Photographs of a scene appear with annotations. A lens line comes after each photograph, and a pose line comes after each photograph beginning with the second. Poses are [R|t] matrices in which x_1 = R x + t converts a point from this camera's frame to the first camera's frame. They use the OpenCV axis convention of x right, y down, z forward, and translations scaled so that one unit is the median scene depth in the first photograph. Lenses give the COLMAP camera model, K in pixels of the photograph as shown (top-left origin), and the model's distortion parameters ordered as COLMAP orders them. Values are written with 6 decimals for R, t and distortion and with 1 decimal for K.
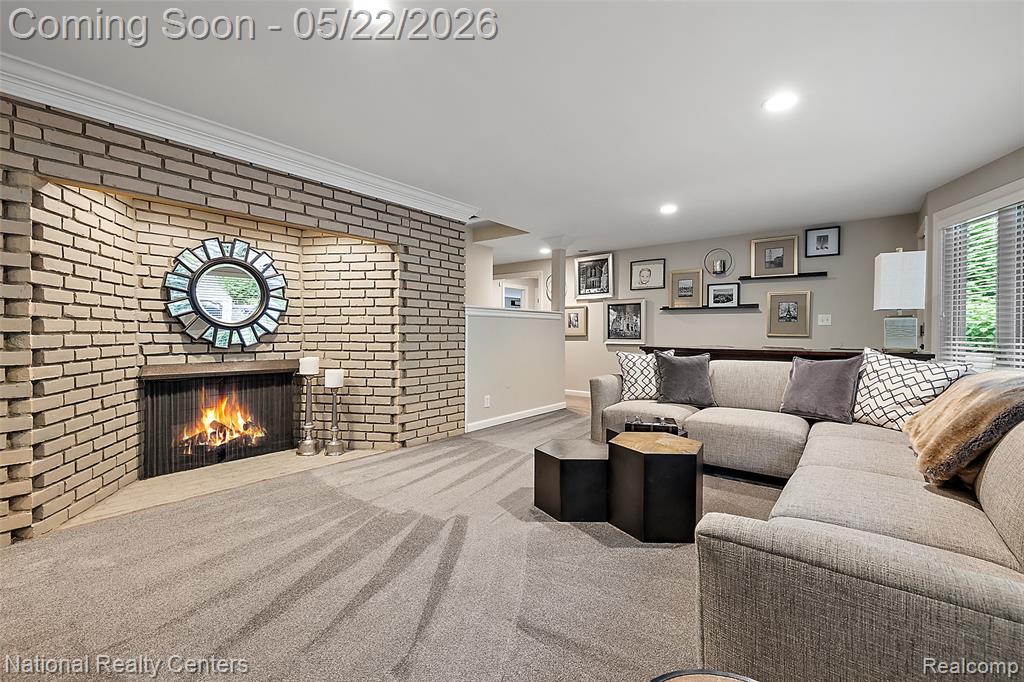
lens RADIAL K [[438.0, 0, 514.4], [0, 438.0, 335.0], [0, 0, 1]] dist [-0.003387, -0.000666]
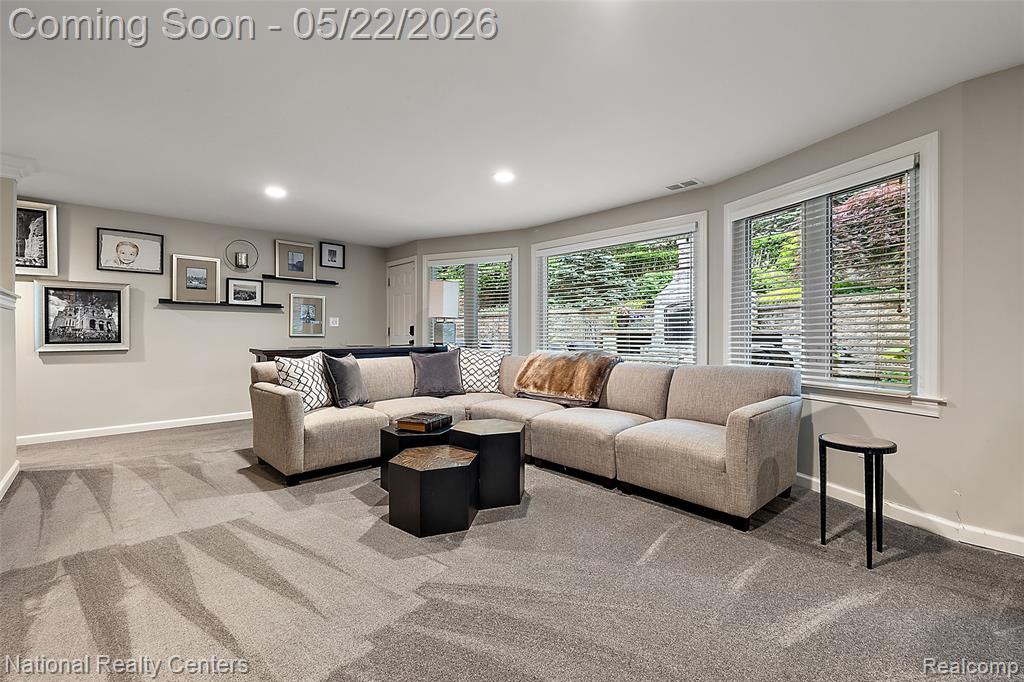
lens RADIAL K [[438.0, 0, 511.2], [0, 438.0, 336.5], [0, 0, 1]] dist [-0.003387, -0.000666]
pose [[0.138097, -0.011644, 0.990350, -0.360382], [0.004789, 0.999927, 0.011089, -0.005334], [-0.990407, 0.003212, 0.138143, 0.329158]]
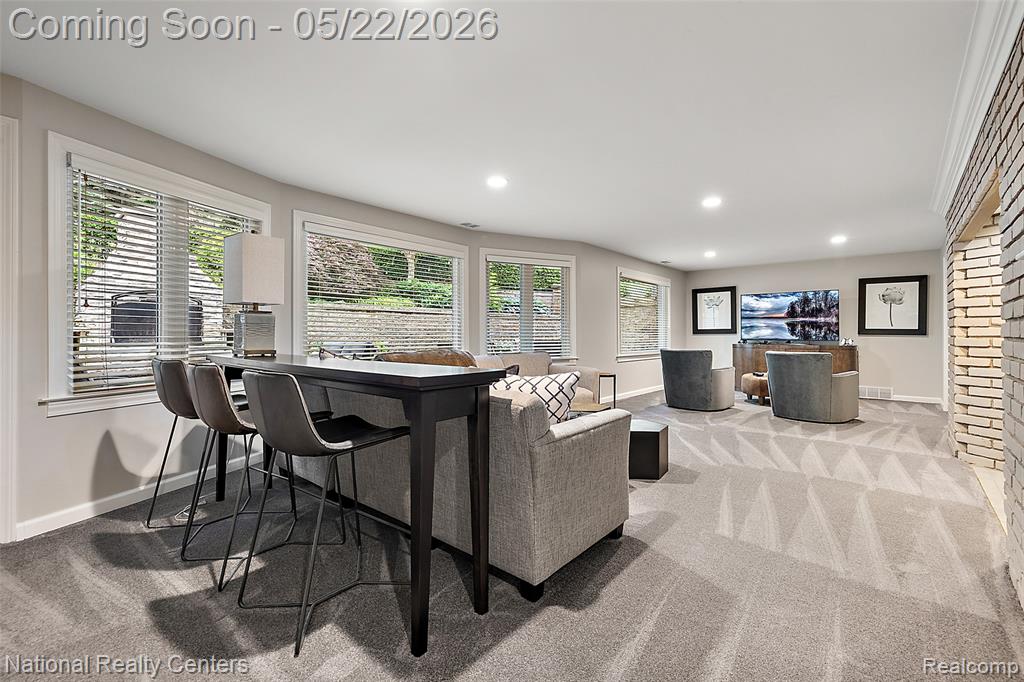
lens RADIAL K [[438.0, 0, 508.8], [0, 438.0, 338.0], [0, 0, 1]] dist [-0.003387, -0.000666]
pose [[-0.999244, 0.000770, 0.038877, 0.426726], [0.000923, 0.999992, 0.003932, 0.009346], [-0.038873, 0.003965, -0.999236, 1.339783]]
